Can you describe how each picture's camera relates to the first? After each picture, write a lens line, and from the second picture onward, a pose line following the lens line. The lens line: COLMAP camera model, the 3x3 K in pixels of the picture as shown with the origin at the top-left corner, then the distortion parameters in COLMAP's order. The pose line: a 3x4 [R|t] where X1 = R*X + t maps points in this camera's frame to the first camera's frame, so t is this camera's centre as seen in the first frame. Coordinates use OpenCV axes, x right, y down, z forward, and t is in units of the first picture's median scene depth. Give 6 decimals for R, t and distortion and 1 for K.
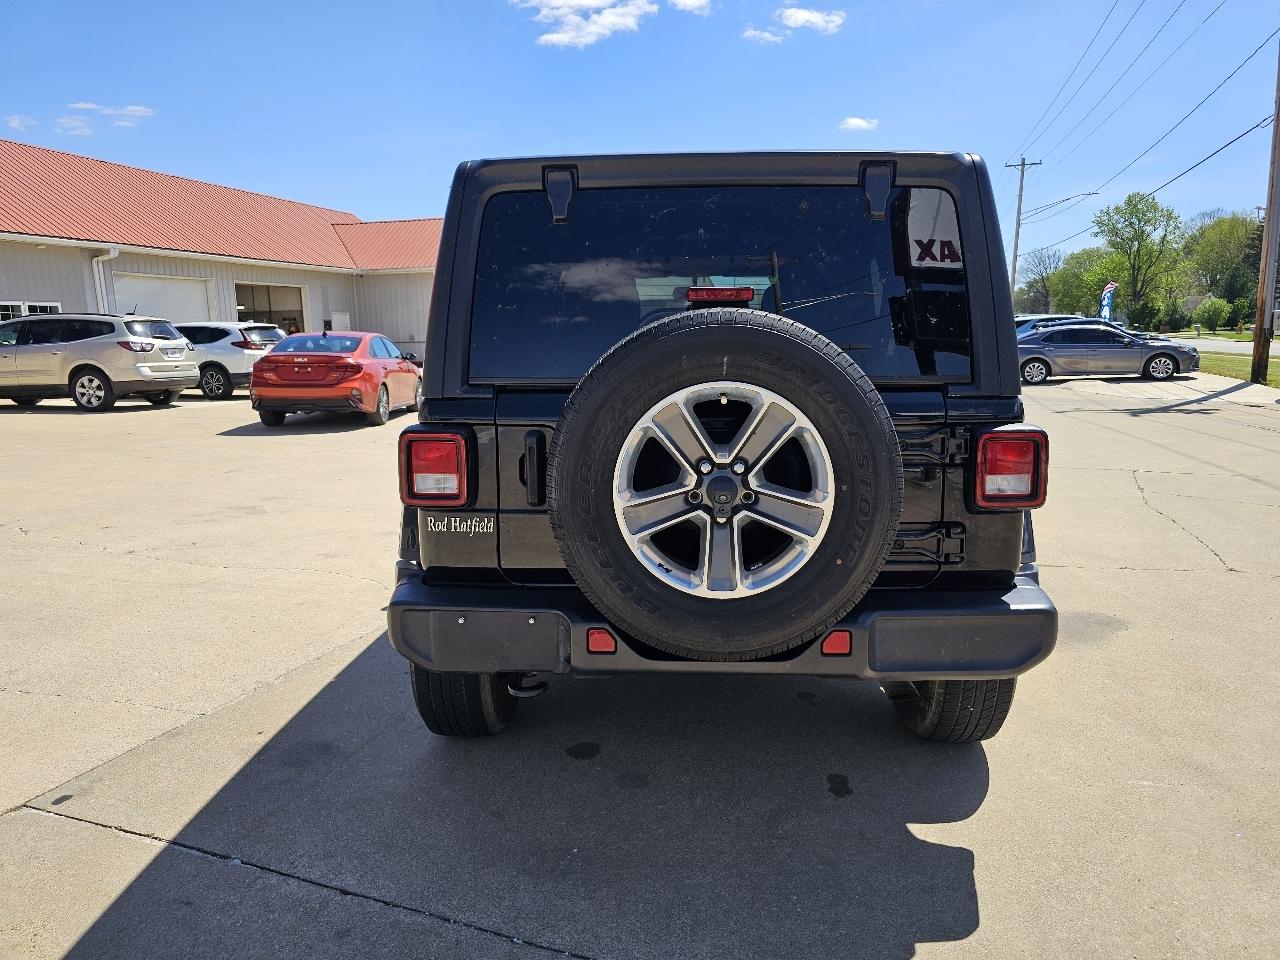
lens RADIAL K [[862.3, 0, 637.0], [0, 862.3, 474.3], [0, 0, 1]] dist [0.048365, -0.039794]
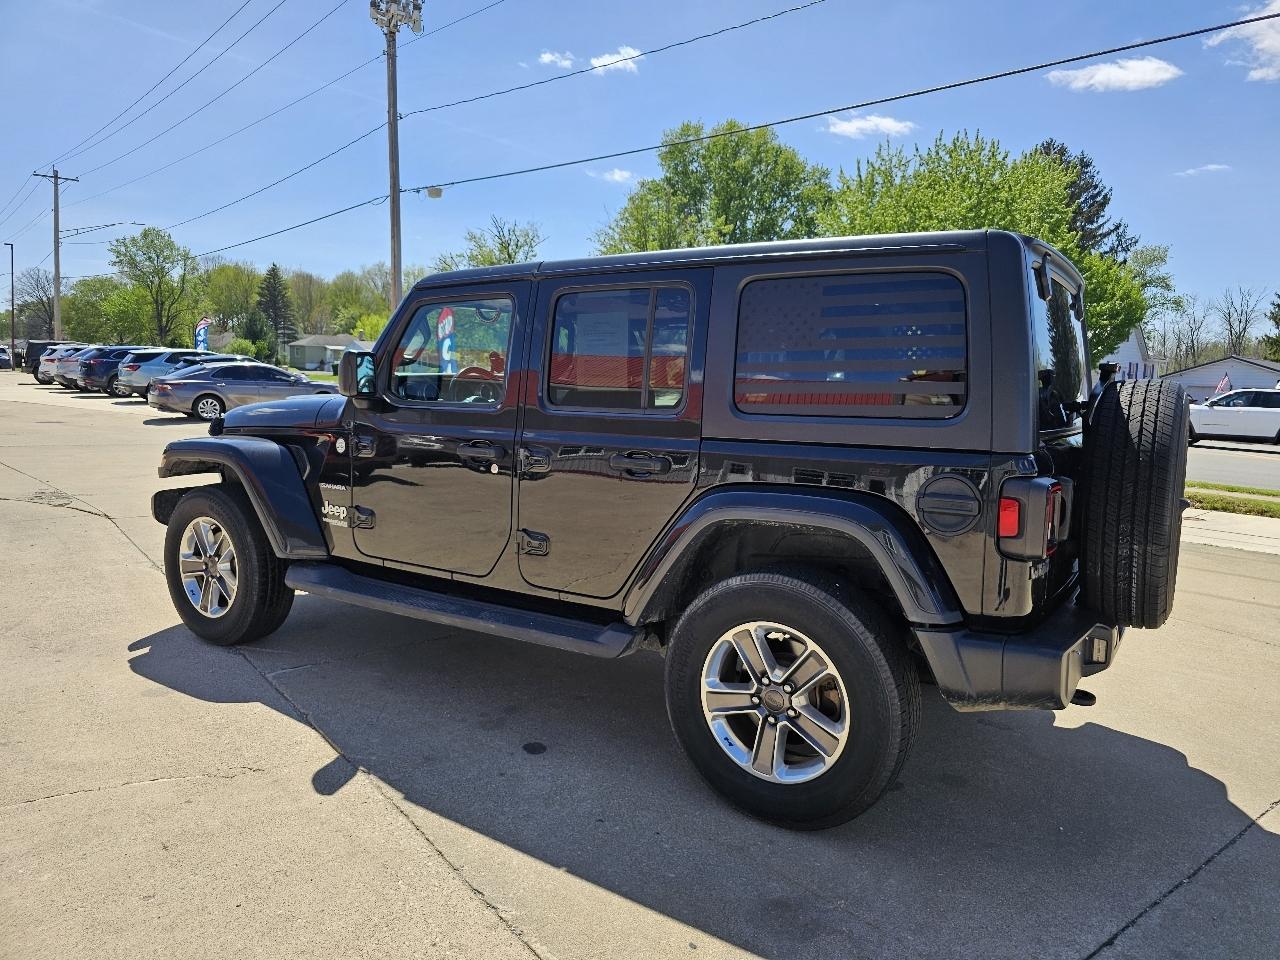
lens RADIAL K [[865.2, 0, 660.0], [0, 865.2, 480.5], [0, 0, 1]] dist [0.036887, -0.032841]
pose [[0.497300, -0.074189, 0.864401, -0.770938], [0.101229, 0.994494, 0.027116, -0.072314], [-0.861653, 0.074018, 0.502072, 0.485625]]
